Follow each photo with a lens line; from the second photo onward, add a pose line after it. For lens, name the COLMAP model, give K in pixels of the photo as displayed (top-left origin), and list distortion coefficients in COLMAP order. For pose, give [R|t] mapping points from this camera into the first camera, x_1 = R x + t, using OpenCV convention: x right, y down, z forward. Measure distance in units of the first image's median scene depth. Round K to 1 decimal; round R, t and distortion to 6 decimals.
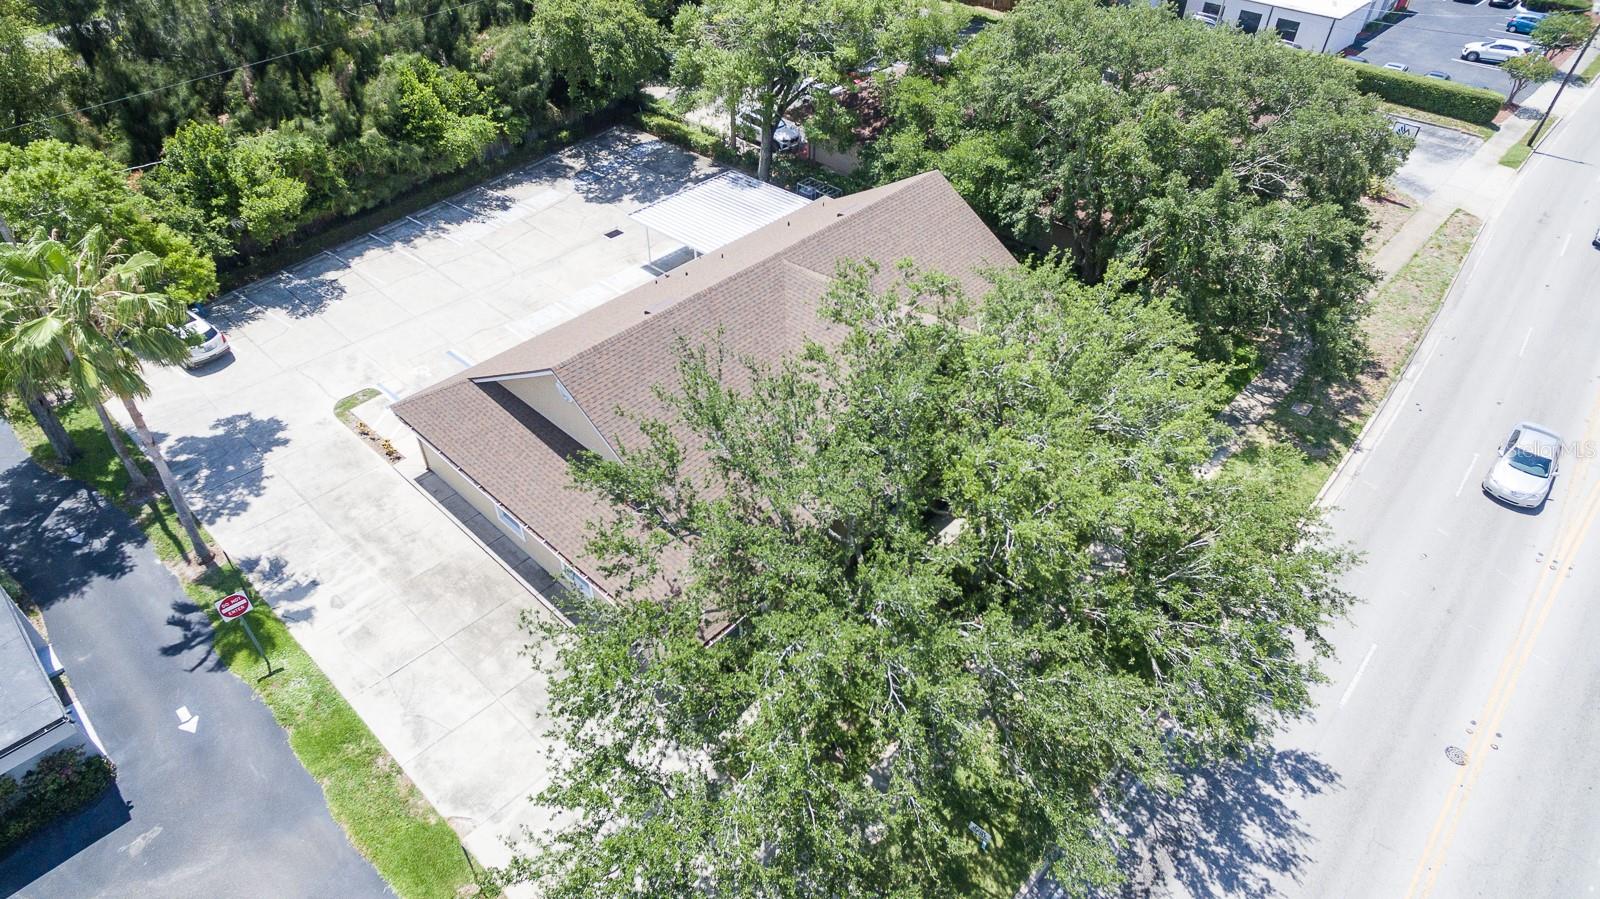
lens RADIAL K [[909.0, 0, 796.8], [0, 909.0, 445.6], [0, 0, 1]] dist [0.014456, -0.008281]
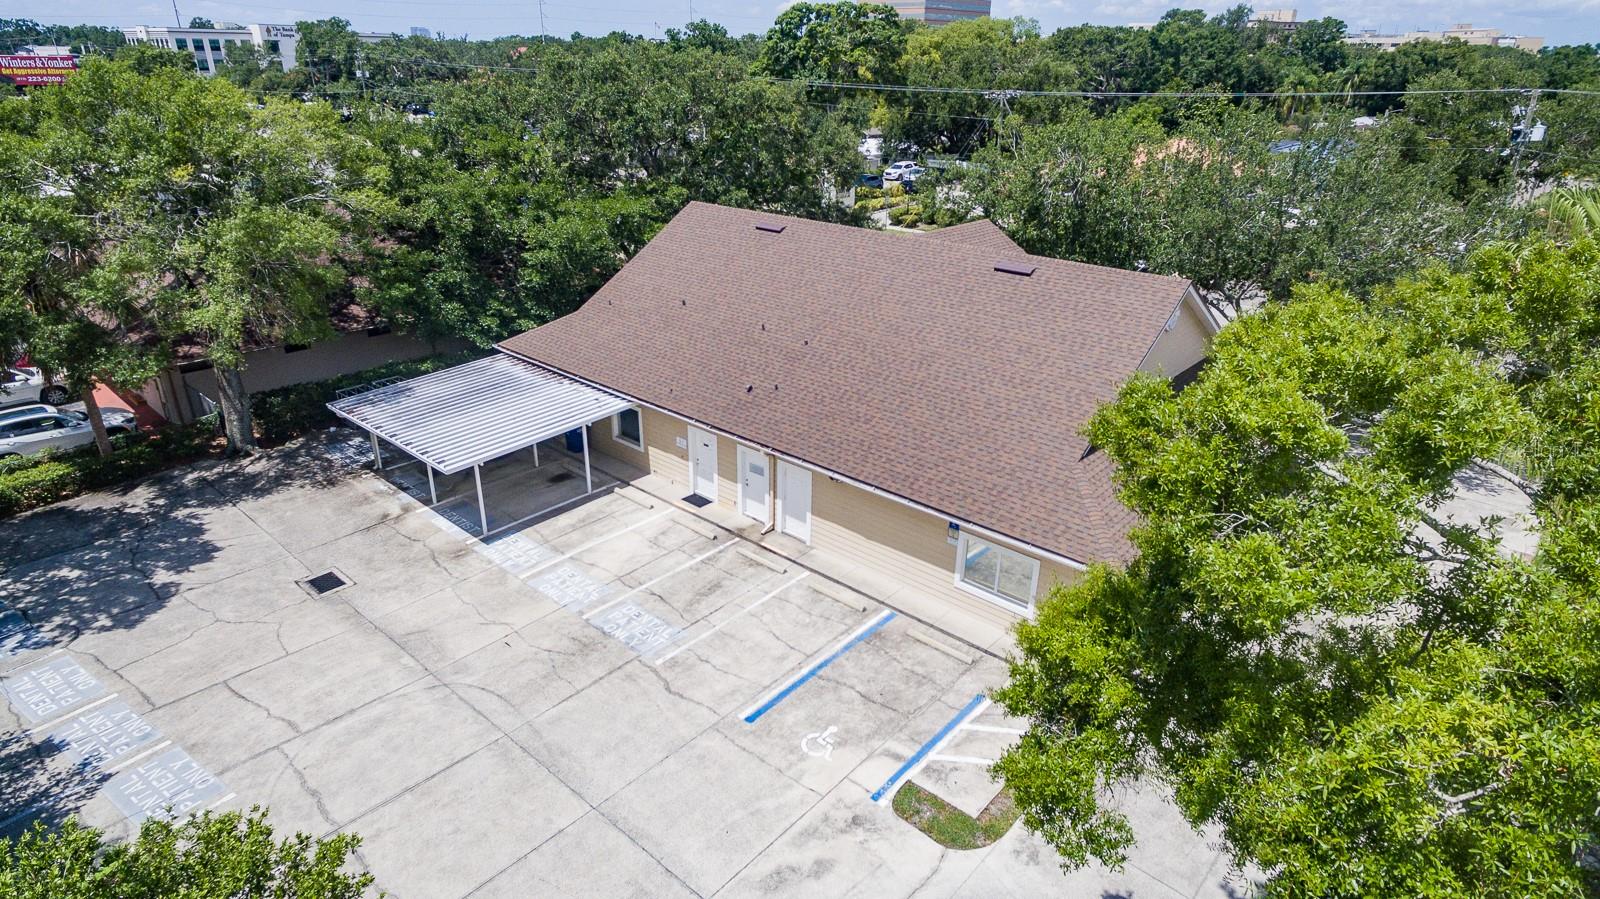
lens RADIAL K [[909.0, 0, 796.8], [0, 909.0, 445.6], [0, 0, 1]] dist [0.014456, -0.008281]
pose [[-0.021118, -0.406630, 0.913349, -0.660547], [0.637805, 0.698029, 0.325515, -0.298009], [-0.769908, 0.589413, 0.244610, 0.674080]]
